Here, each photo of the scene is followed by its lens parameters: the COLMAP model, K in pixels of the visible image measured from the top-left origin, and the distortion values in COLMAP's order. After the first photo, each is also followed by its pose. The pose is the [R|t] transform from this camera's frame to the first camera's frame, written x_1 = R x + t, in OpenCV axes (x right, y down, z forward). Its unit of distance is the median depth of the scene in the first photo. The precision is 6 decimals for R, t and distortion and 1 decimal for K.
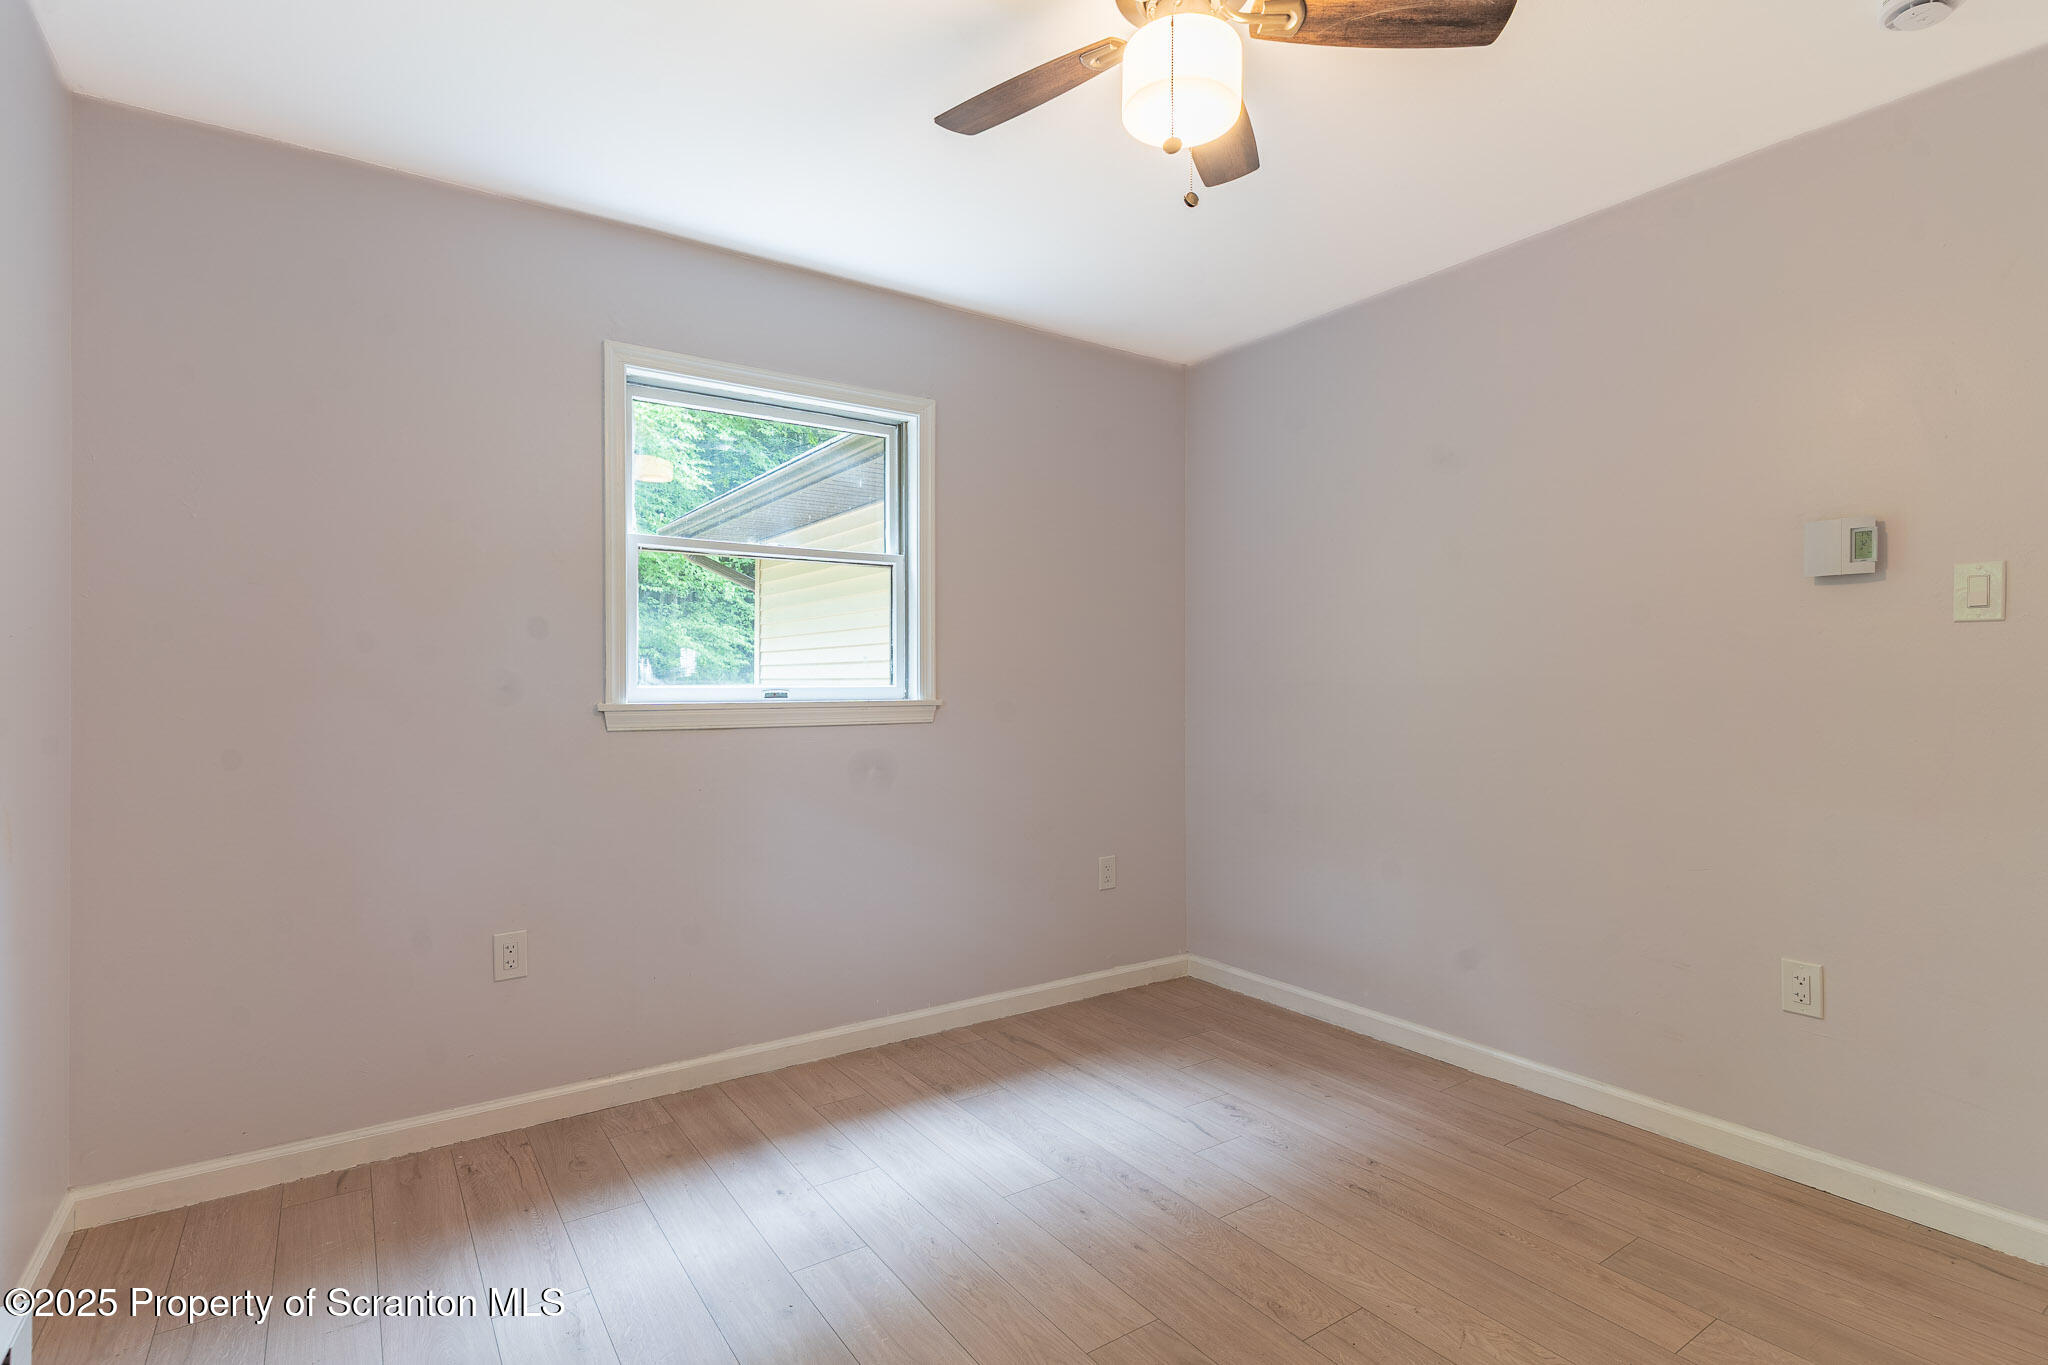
lens RADIAL K [[1001.6, 0, 1018.6], [0, 1001.6, 682.7], [0, 0, 1]] dist [0.003754, -0.000033]
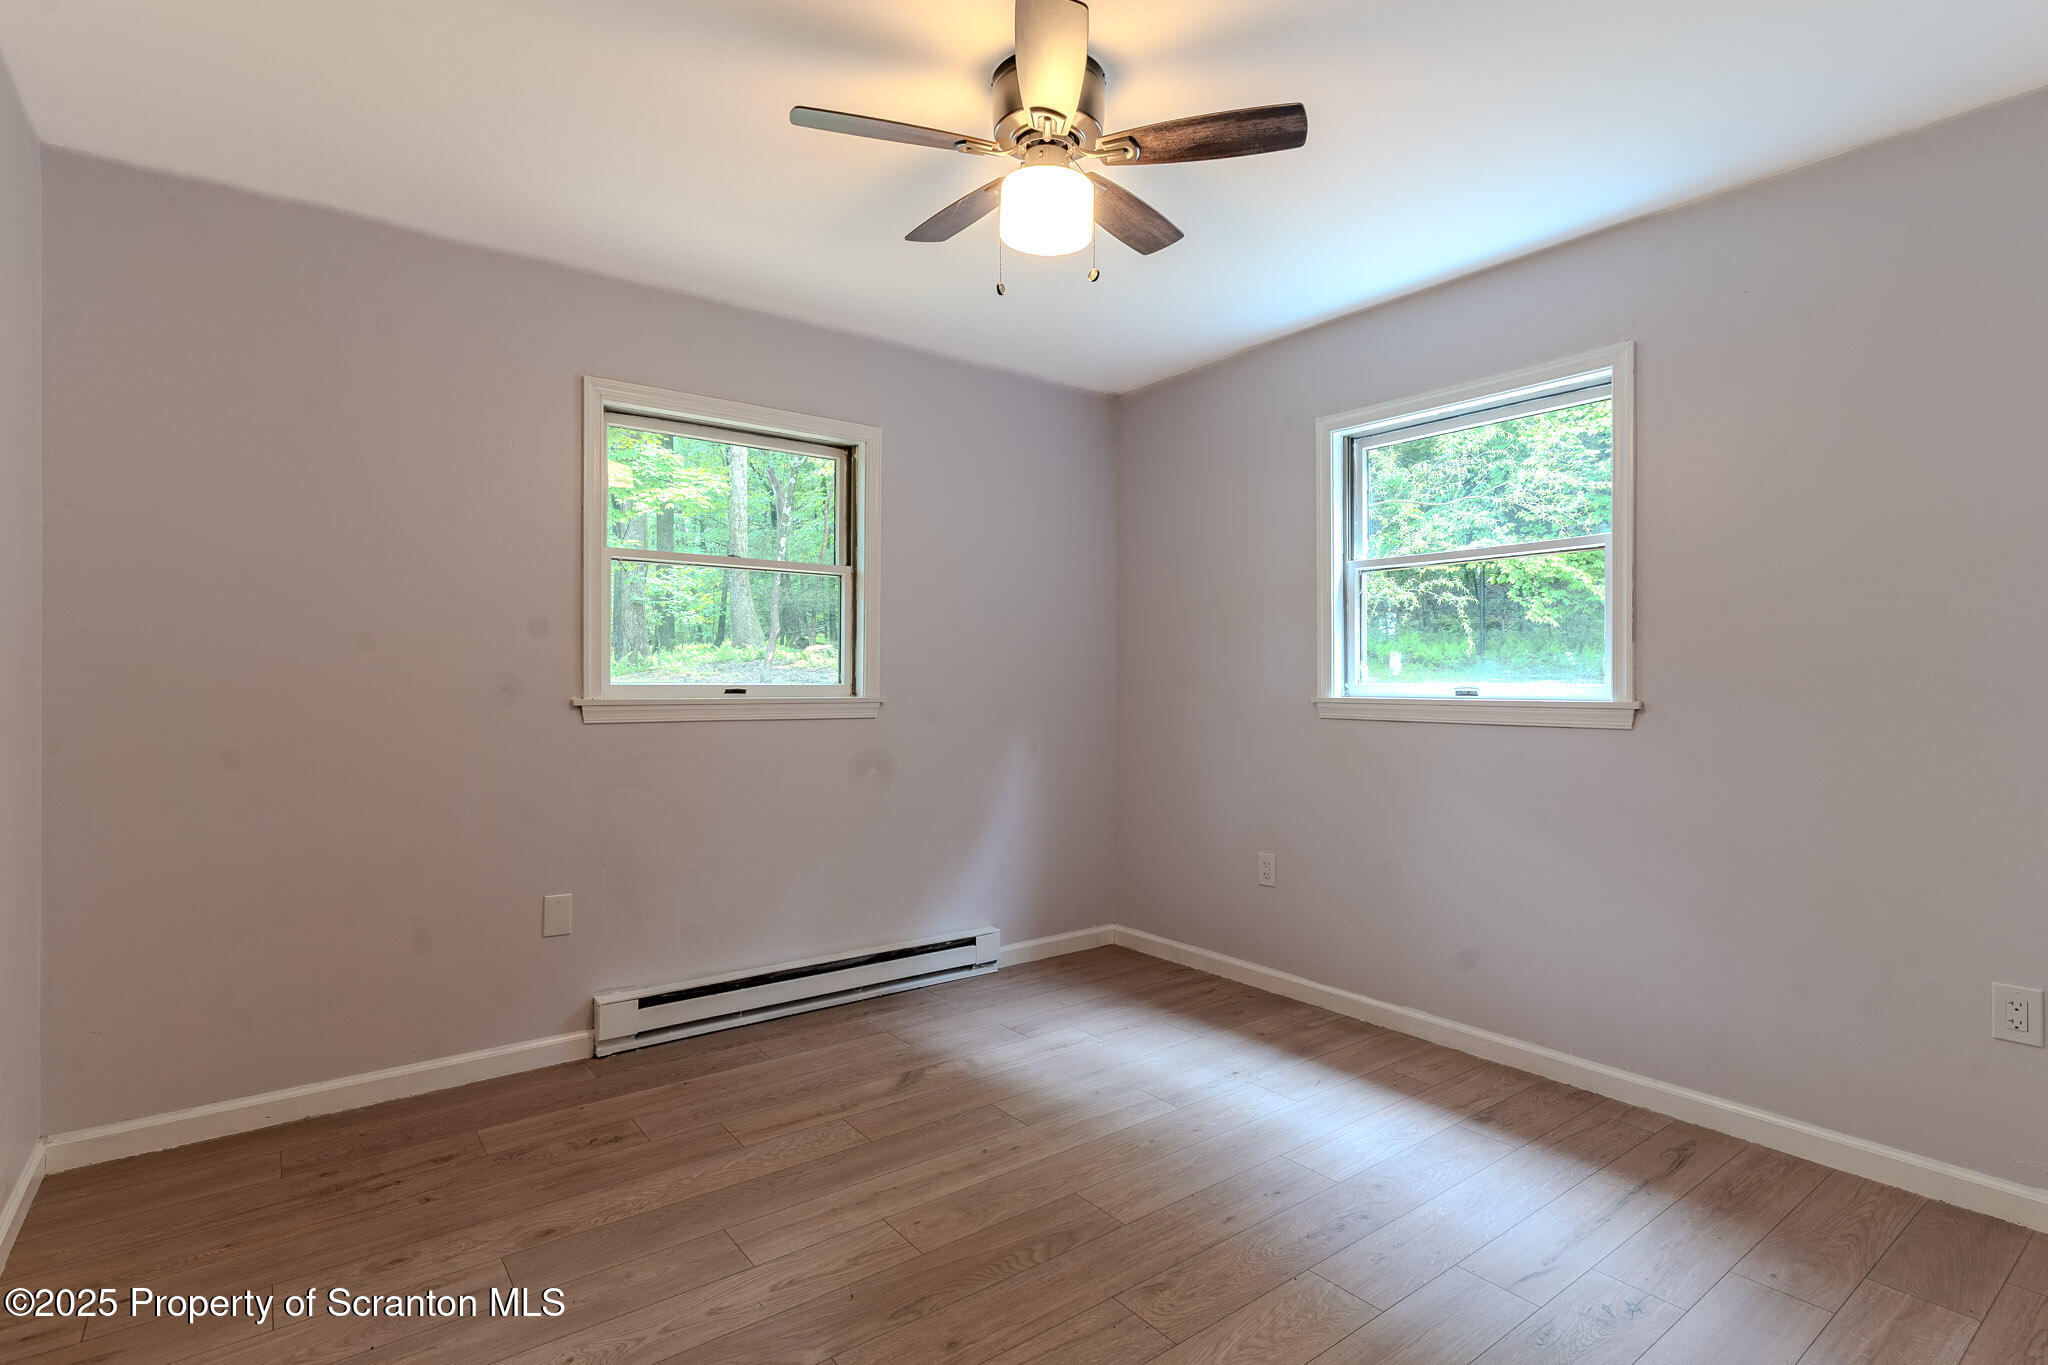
lens RADIAL K [[1001.6, 0, 1013.1], [0, 1001.6, 679.5], [0, 0, 1]] dist [0.003754, -0.000033]
pose [[0.036686, 0.002218, -0.999324, 0.939893], [0.000778, 0.999997, 0.002248, -0.005195], [0.999327, -0.000860, 0.036684, 0.594463]]
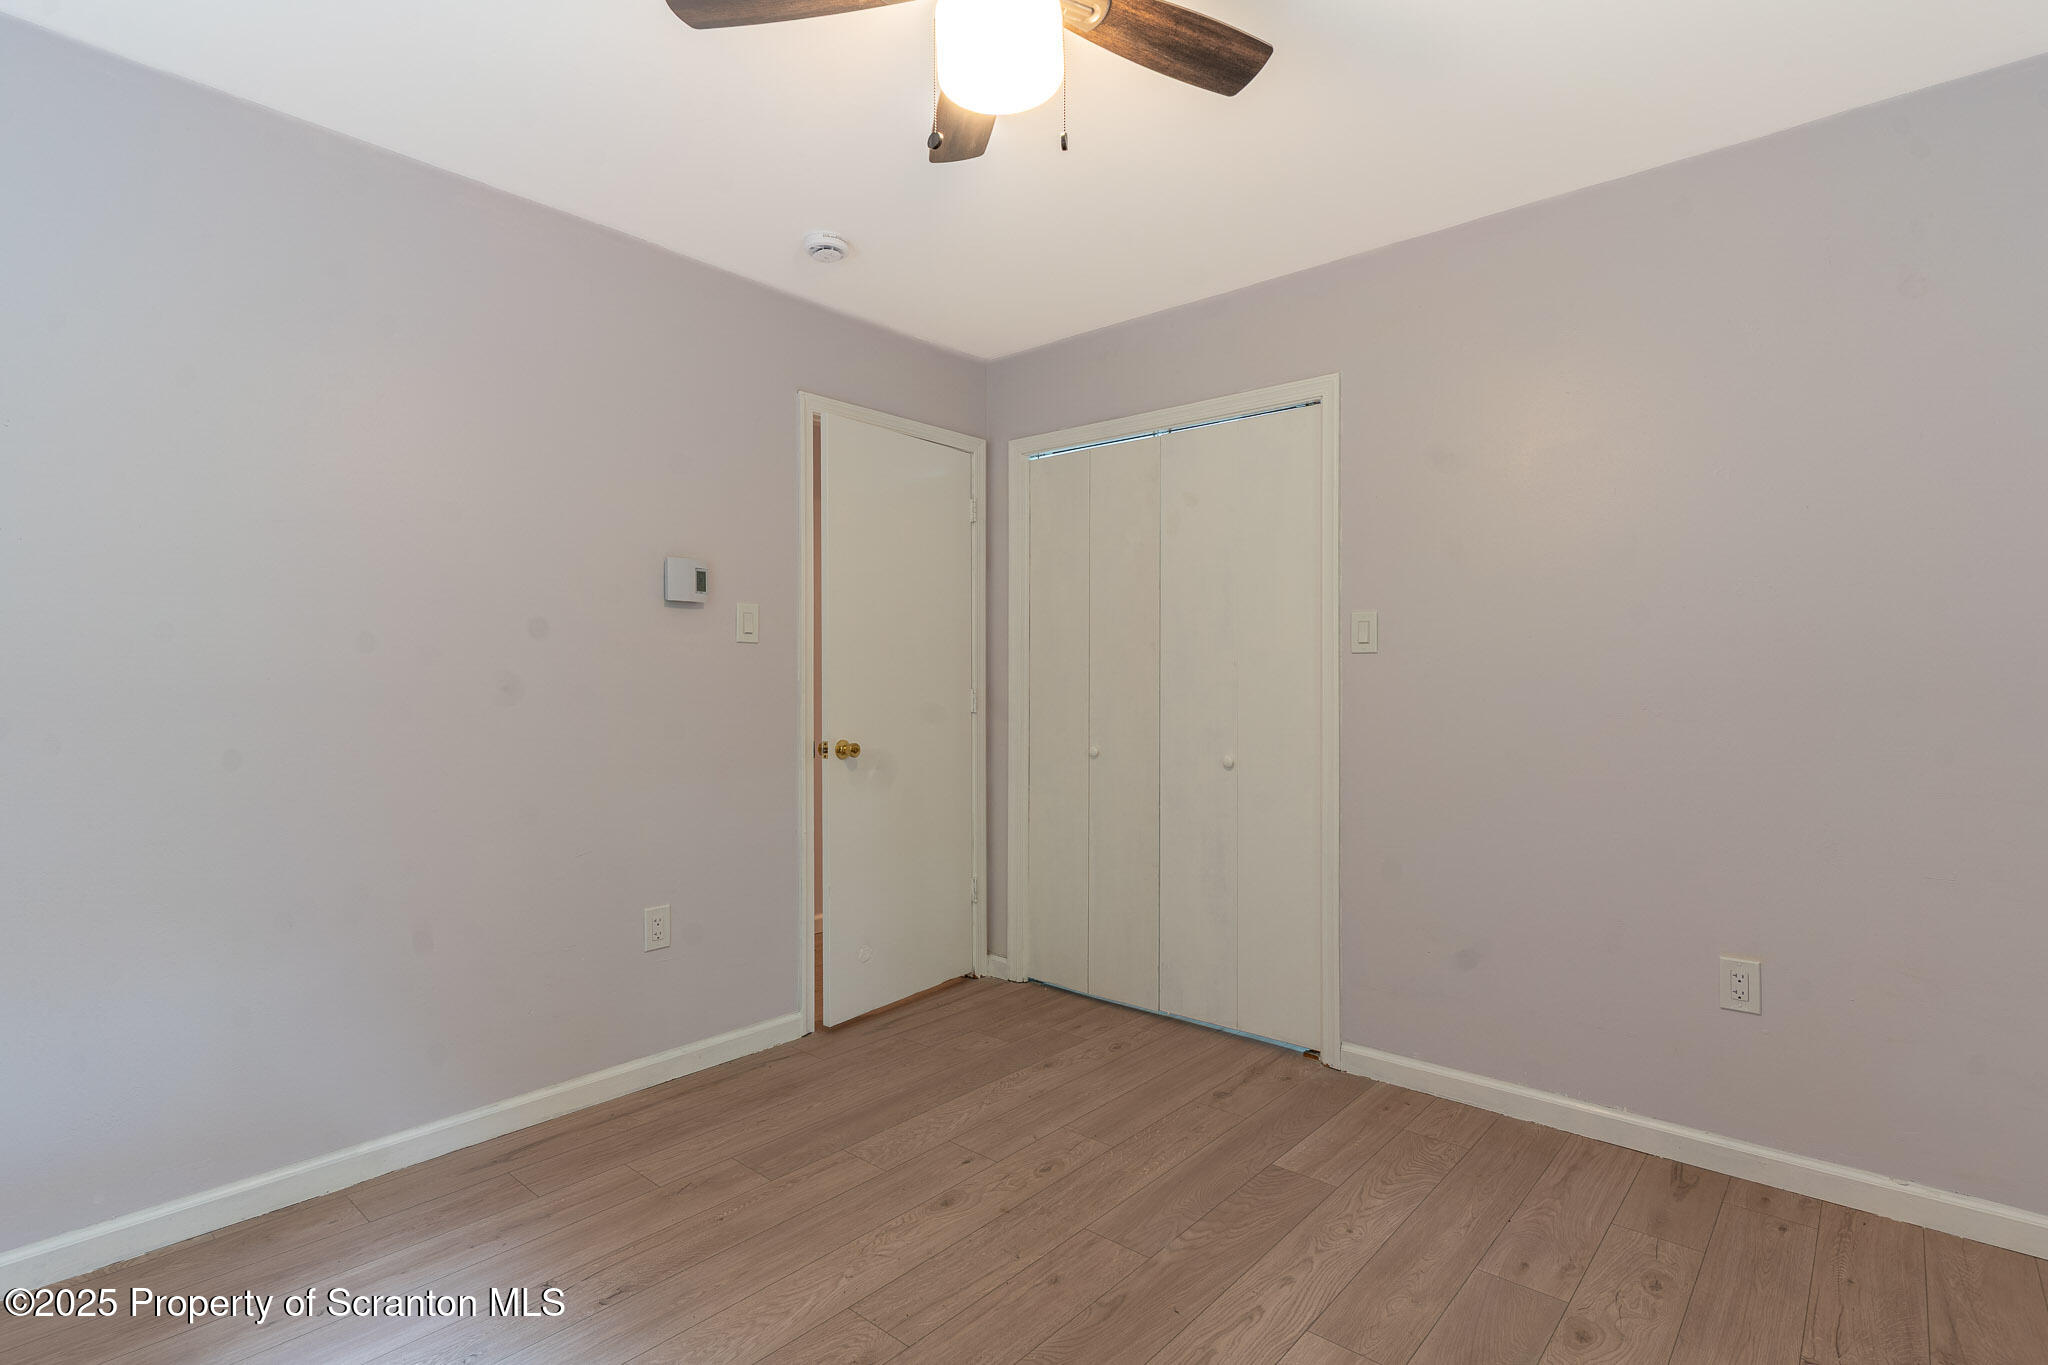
lens RADIAL K [[1001.6, 0, 1024.5], [0, 1001.6, 679.5], [0, 0, 1]] dist [0.003754, -0.000033]
pose [[-0.247158, -0.000380, 0.968975, -0.493512], [0.002002, 0.999998, 0.000903, -0.004832], [-0.968973, 0.002163, -0.247157, 0.788593]]
